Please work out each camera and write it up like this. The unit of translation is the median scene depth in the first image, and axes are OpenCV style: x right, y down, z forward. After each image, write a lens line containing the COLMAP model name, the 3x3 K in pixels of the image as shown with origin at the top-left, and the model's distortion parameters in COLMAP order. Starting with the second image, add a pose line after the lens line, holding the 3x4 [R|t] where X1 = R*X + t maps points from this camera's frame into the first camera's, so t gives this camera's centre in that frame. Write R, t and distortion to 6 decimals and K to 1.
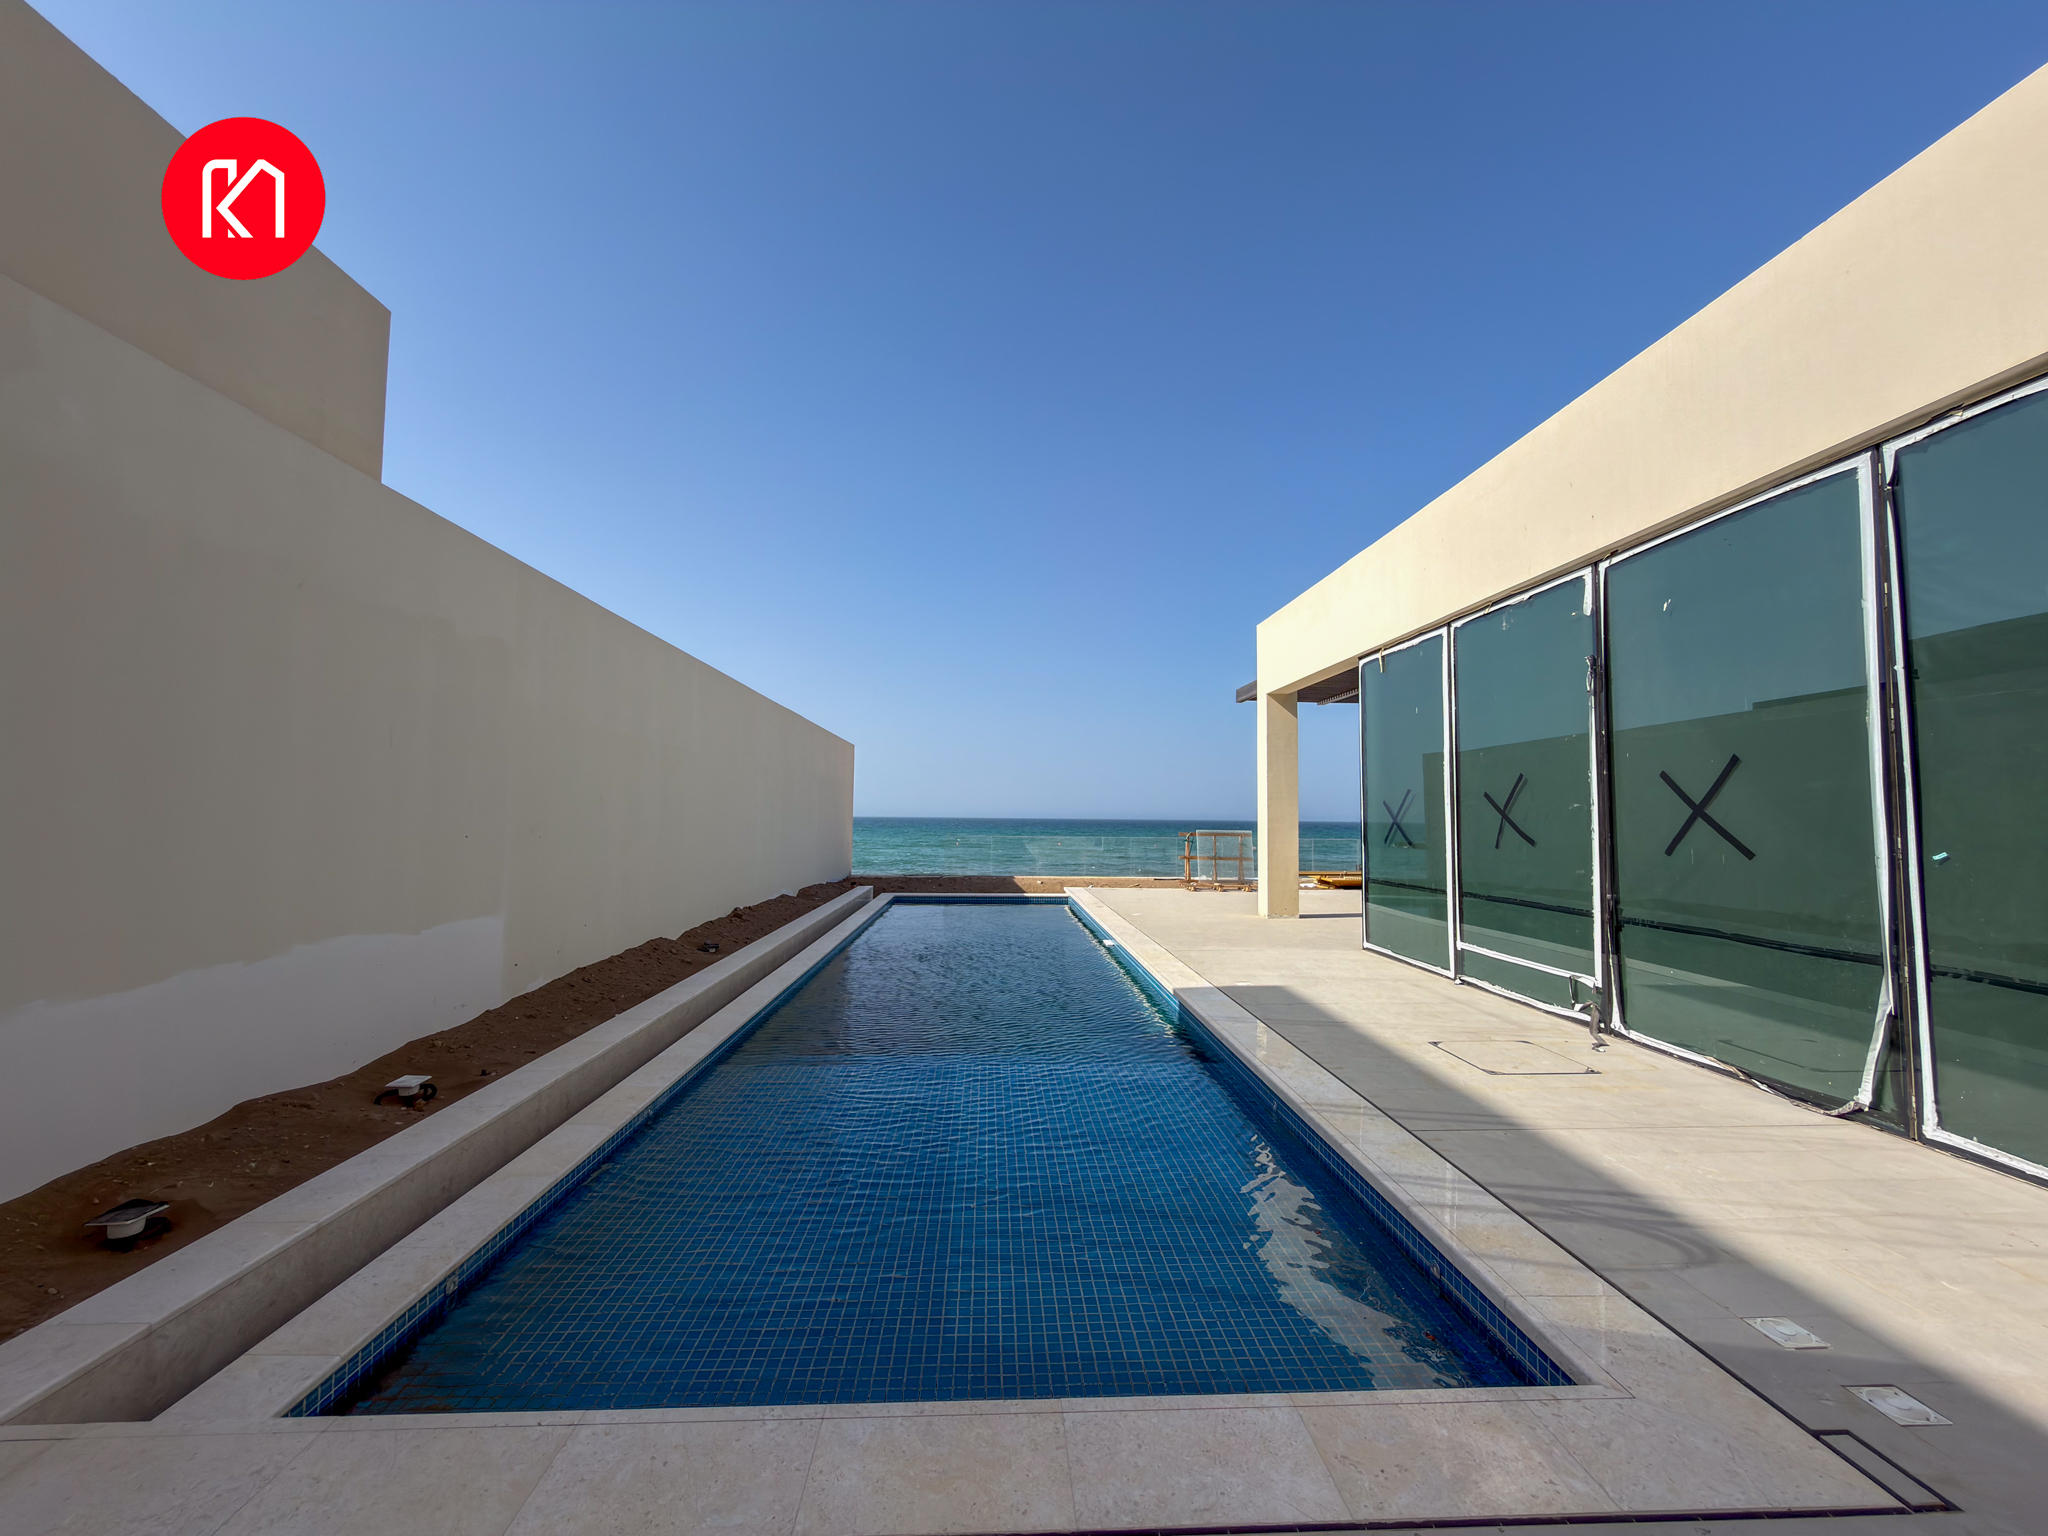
lens RADIAL K [[815.1, 0, 1024.0], [0, 815.1, 768.0], [0, 0, 1]] dist [0.000528, -0.000160]
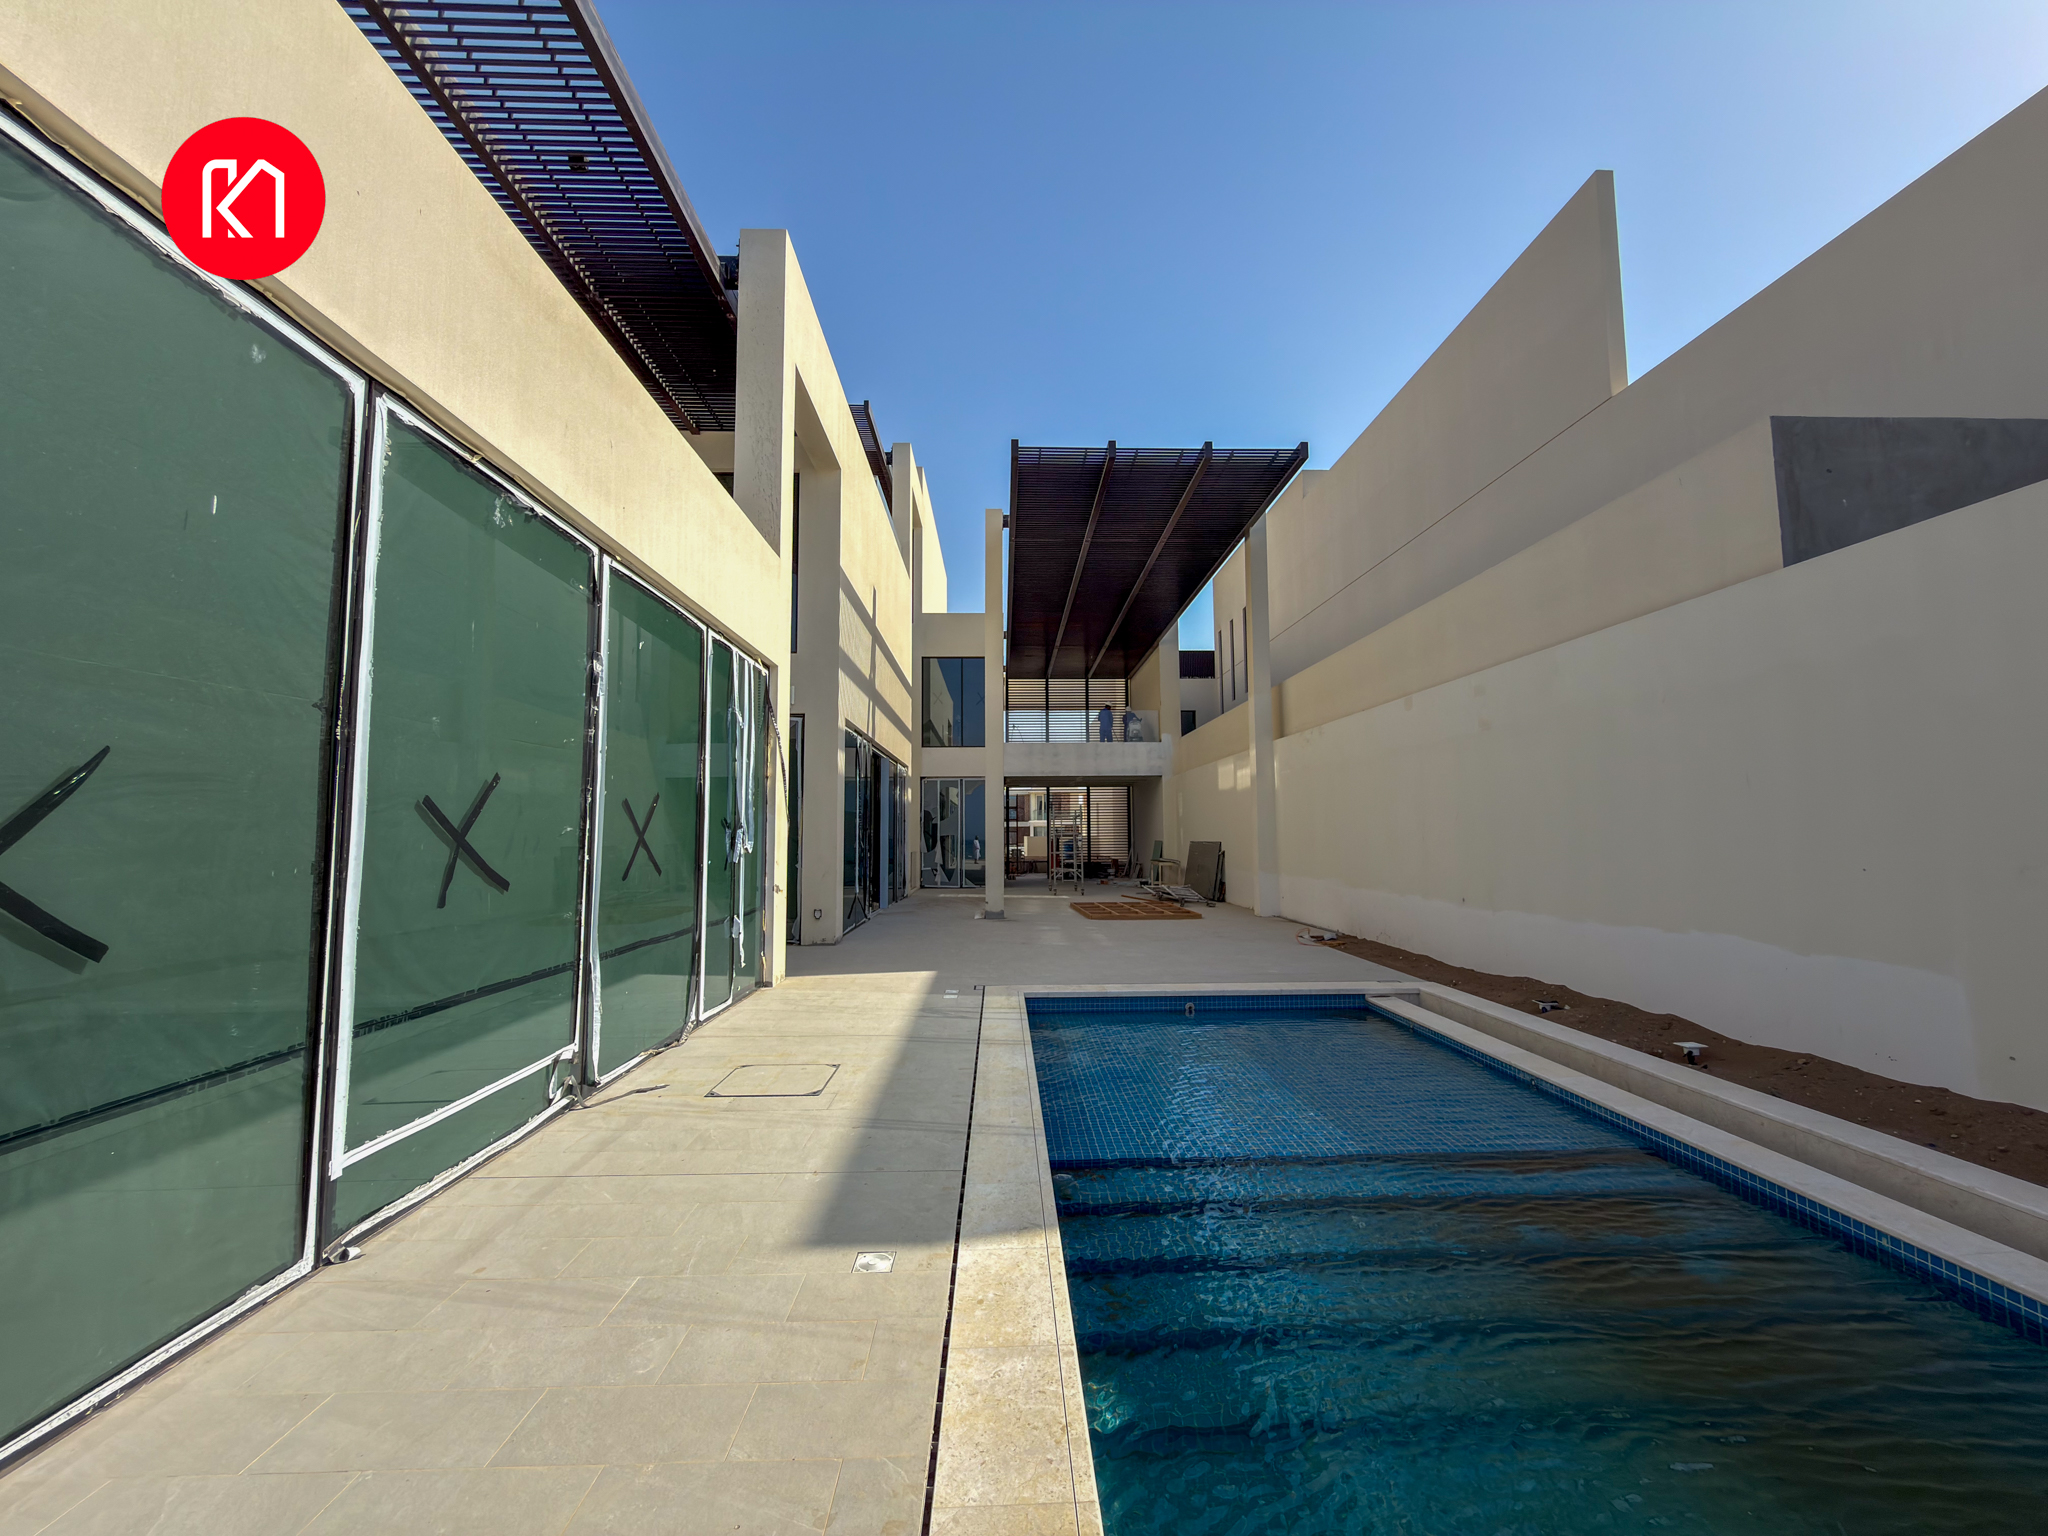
lens RADIAL K [[815.1, 0, 1024.0], [0, 815.1, 768.0], [0, 0, 1]] dist [0.000528, -0.000160]
pose [[-0.999932, -0.002491, 0.011423, 0.205211], [-0.004088, 0.989858, -0.141999, 0.084209], [-0.010953, -0.142036, -0.989801, 1.541137]]
